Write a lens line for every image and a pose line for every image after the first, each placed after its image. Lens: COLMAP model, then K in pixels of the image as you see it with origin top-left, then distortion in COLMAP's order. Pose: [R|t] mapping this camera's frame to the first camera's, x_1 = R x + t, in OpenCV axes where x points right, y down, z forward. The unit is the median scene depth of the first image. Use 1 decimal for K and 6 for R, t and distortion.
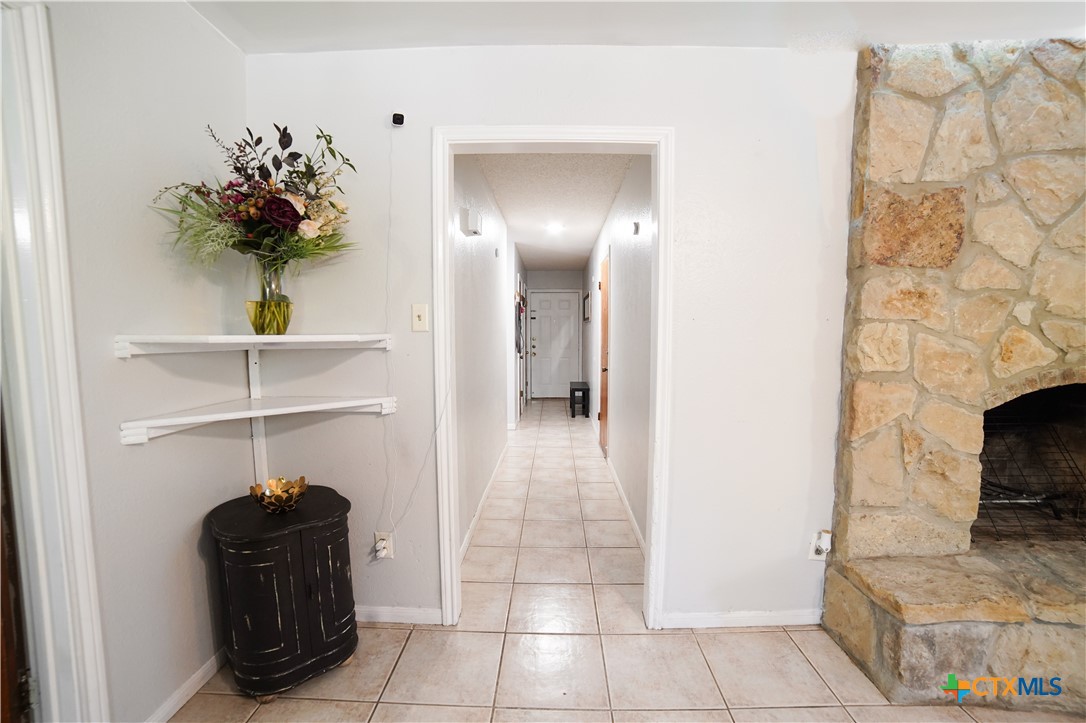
lens RADIAL K [[441.9, 0, 548.7], [0, 441.9, 364.1], [0, 0, 1]] dist [-0.009316, 0.000500]
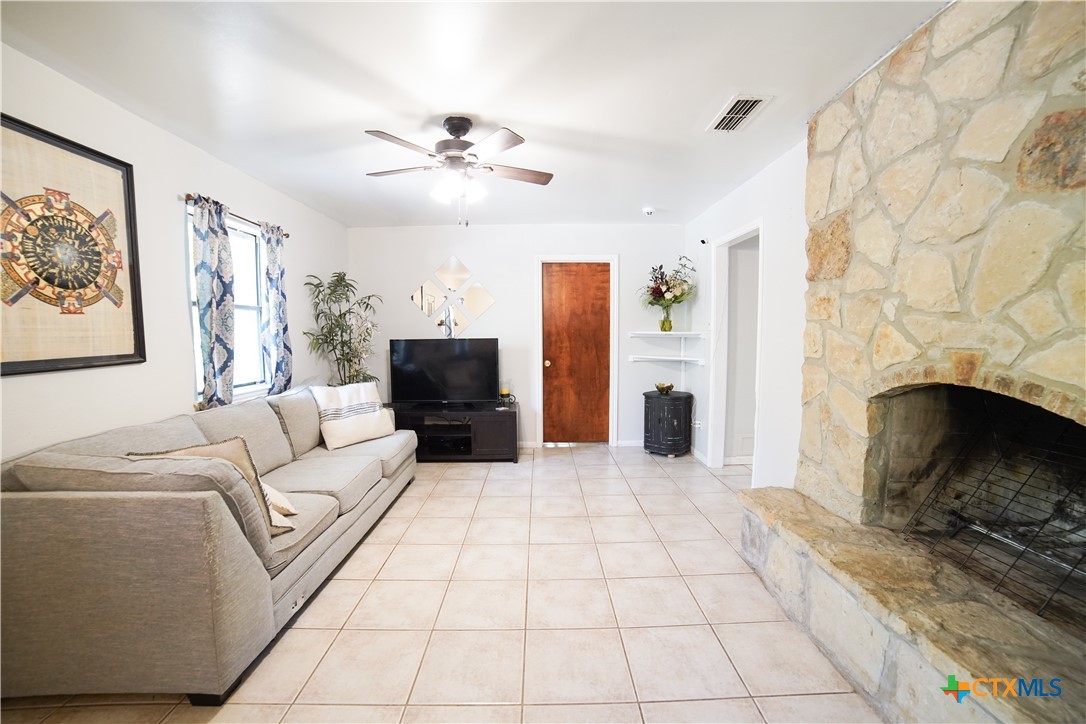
lens RADIAL K [[441.9, 0, 545.2], [0, 441.9, 362.0], [0, 0, 1]] dist [-0.009316, 0.000500]
pose [[0.011700, 0.064600, -0.997843, 2.154272], [-0.079734, 0.994794, 0.063467, 0.008627], [0.996747, 0.078820, 0.016789, 0.158909]]
